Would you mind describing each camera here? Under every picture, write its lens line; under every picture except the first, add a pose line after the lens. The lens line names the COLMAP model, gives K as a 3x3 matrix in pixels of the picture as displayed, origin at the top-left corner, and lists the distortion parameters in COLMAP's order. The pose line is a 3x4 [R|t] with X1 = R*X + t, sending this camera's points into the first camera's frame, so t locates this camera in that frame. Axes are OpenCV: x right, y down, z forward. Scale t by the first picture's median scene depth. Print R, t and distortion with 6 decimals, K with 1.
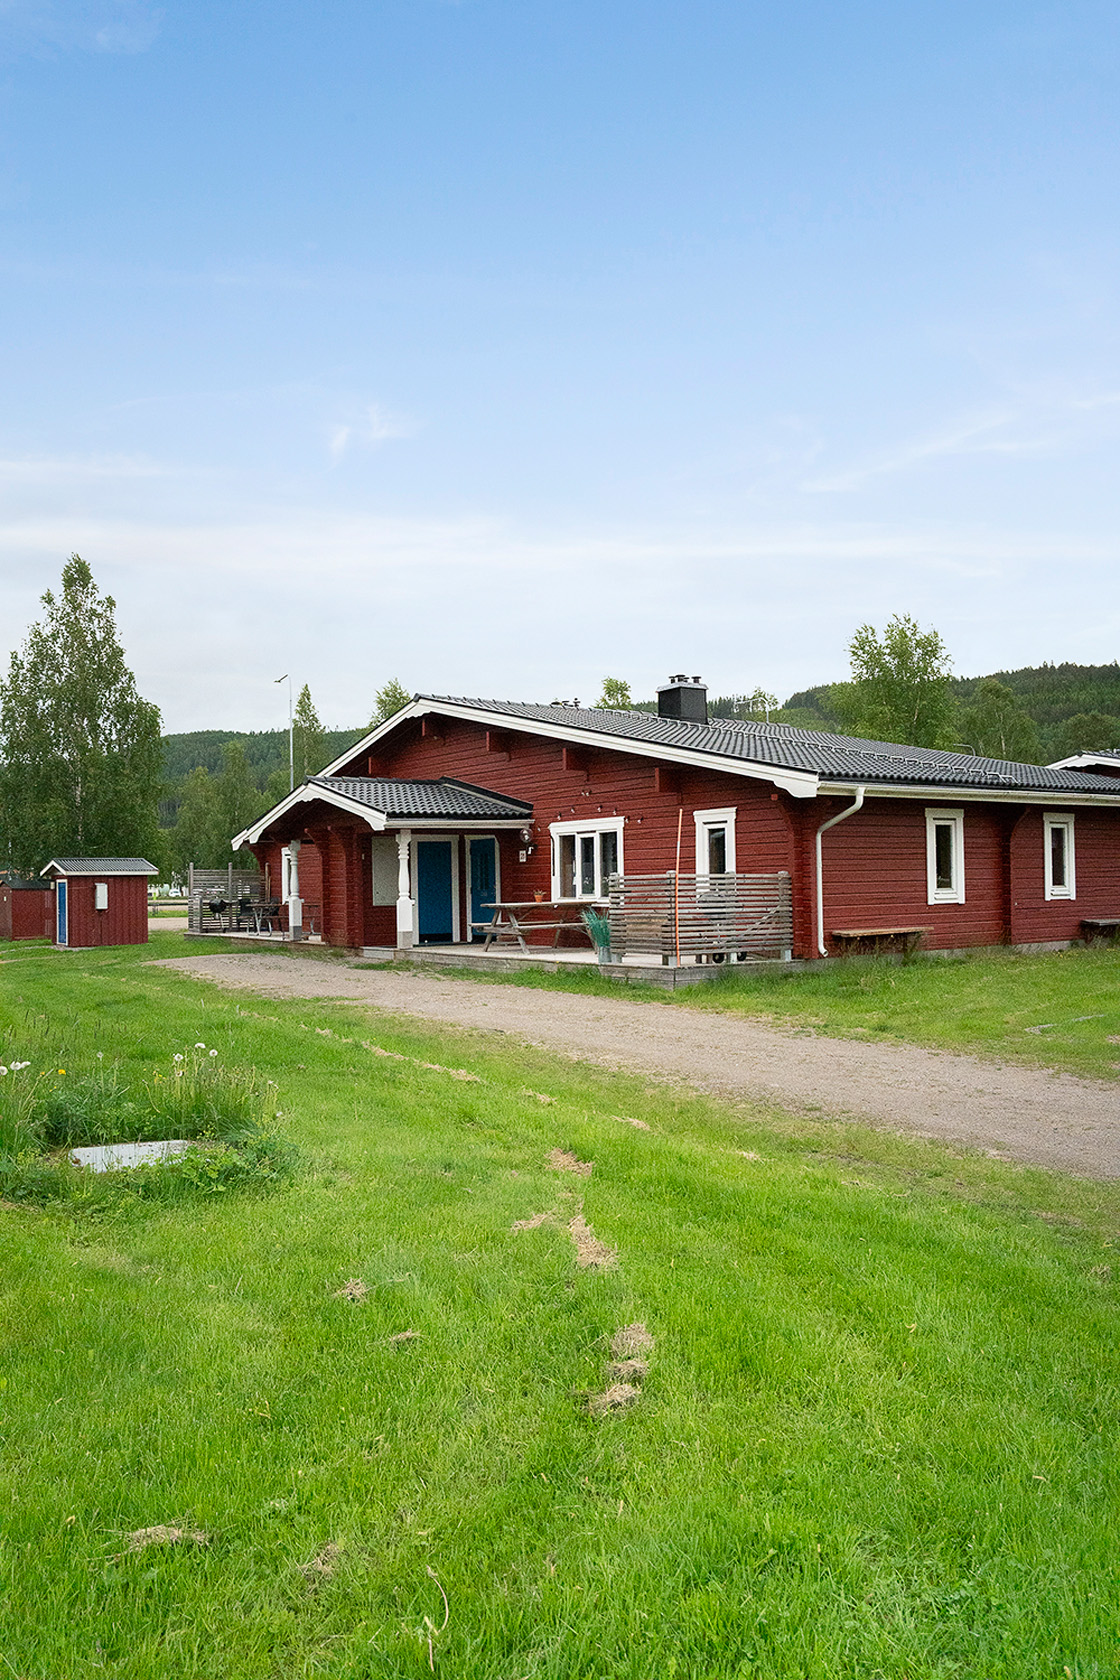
lens RADIAL K [[1276.5, 0, 560.4], [0, 1276.5, 882.8], [0, 0, 1]] dist [-0.098134, 0.002174]
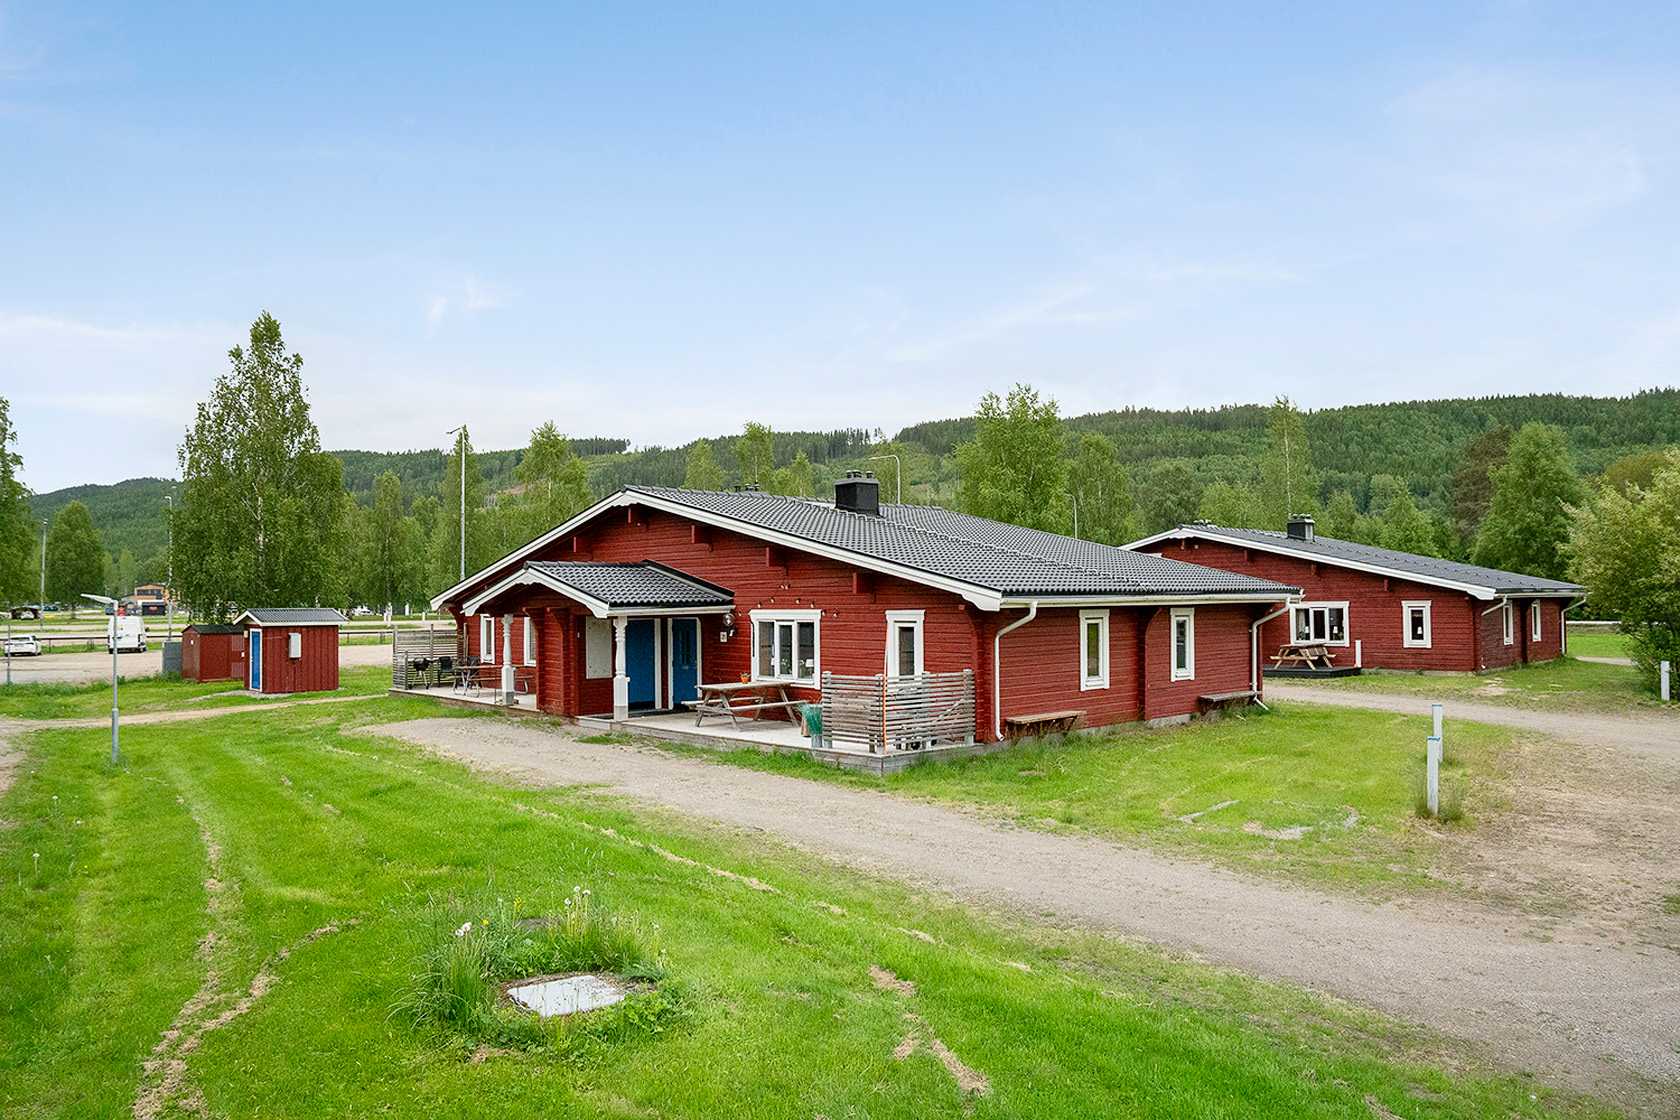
lens RADIAL K [[1214.8, 0, 840.0], [0, 1214.8, 560.0], [0, 0, 1]] dist [-0.117107, 0.003897]
pose [[0.989229, 0.013039, 0.145795, -0.091773], [-0.010265, 0.999752, -0.019759, -0.074075], [-0.146016, 0.018050, 0.989118, -0.084428]]
